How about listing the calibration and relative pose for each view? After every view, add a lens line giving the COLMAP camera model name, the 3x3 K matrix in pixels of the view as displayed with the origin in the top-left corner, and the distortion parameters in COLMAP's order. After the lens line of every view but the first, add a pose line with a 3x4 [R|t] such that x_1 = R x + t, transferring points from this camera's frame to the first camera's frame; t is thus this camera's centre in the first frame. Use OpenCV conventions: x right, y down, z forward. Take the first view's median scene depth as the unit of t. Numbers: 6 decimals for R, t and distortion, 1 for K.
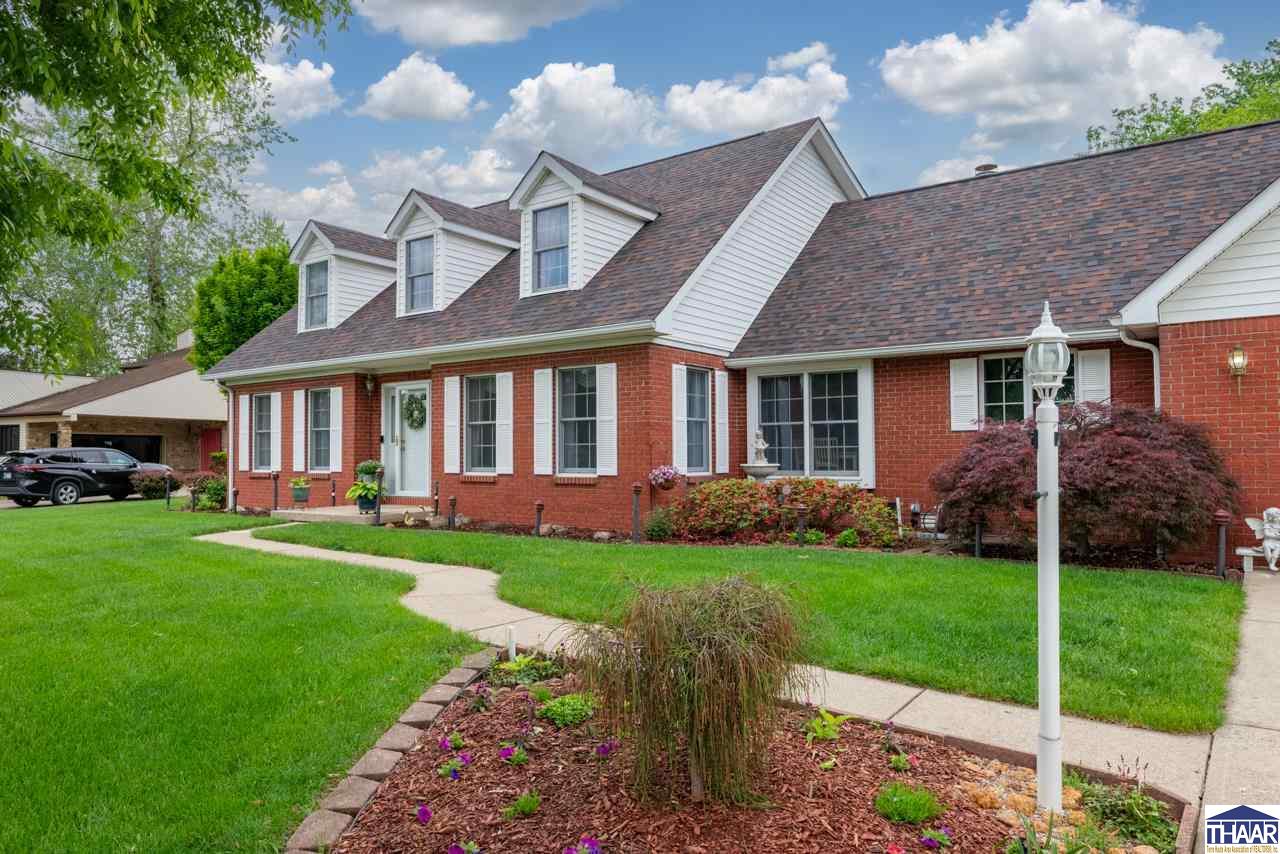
lens RADIAL K [[831.4, 0, 640.0], [0, 831.4, 427.0], [0, 0, 1]] dist [0.003731, 0.000700]
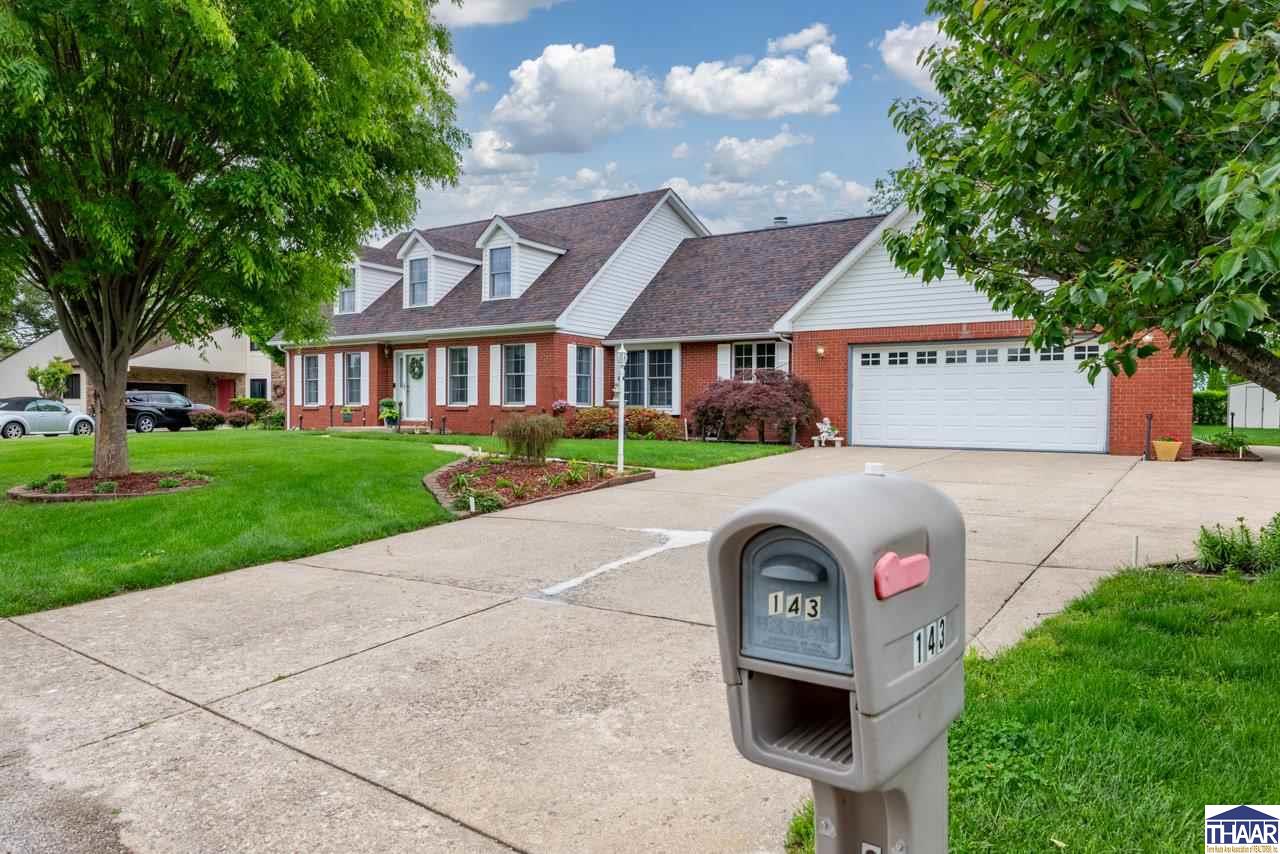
lens RADIAL K [[831.4, 0, 640.0], [0, 831.4, 427.0], [0, 0, 1]] dist [0.003731, 0.000700]
pose [[0.998787, 0.011464, 0.047886, 0.100293], [-0.013768, 0.998749, 0.048067, 0.013531], [-0.047275, -0.048668, 0.997696, -0.729955]]
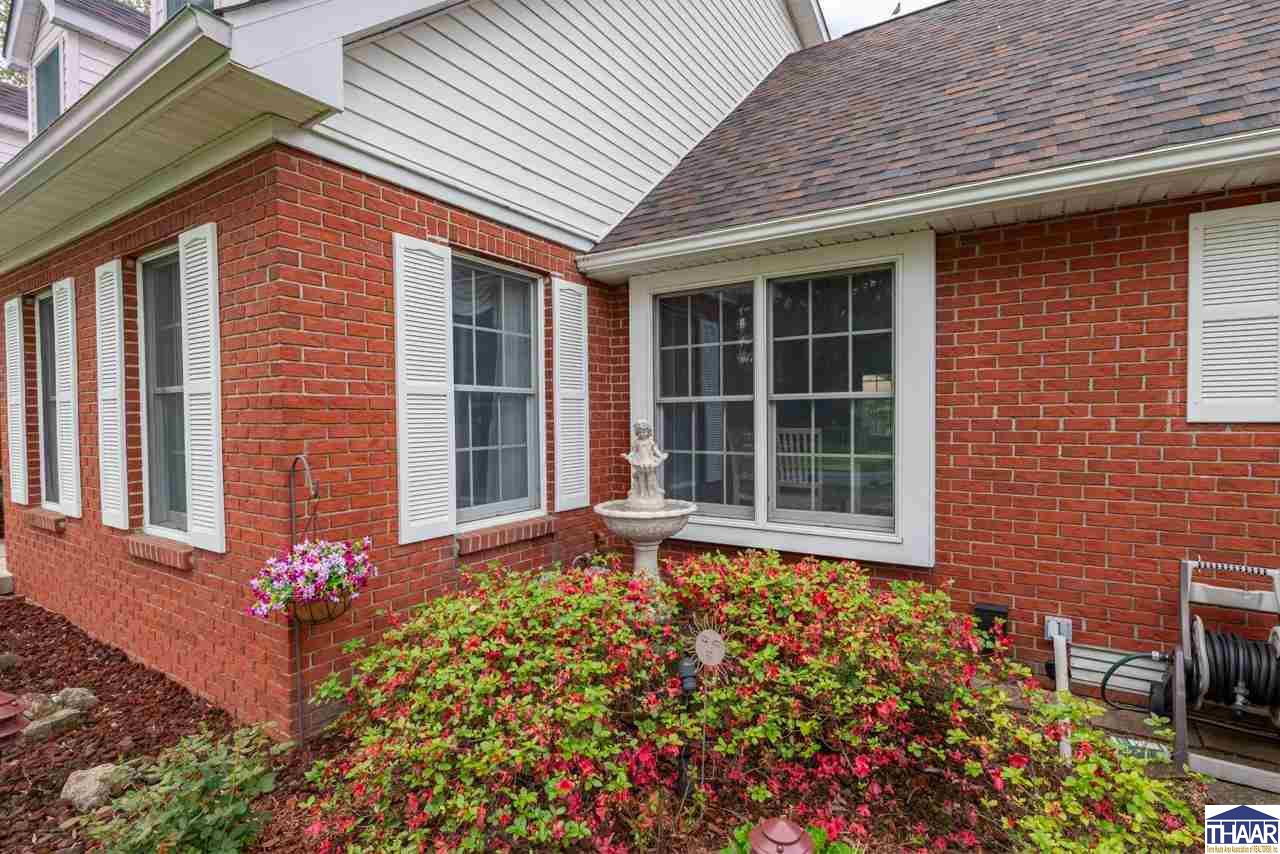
lens RADIAL K [[616.3, 0, 640.0], [0, 616.3, 427.0], [0, 0, 1]] dist [-0.002250, -0.000268]
pose [[0.998918, -0.003811, 0.046351, 0.118318], [0.001507, 0.998766, 0.049634, -0.005549], [-0.046482, -0.049510, 0.997691, 0.659084]]
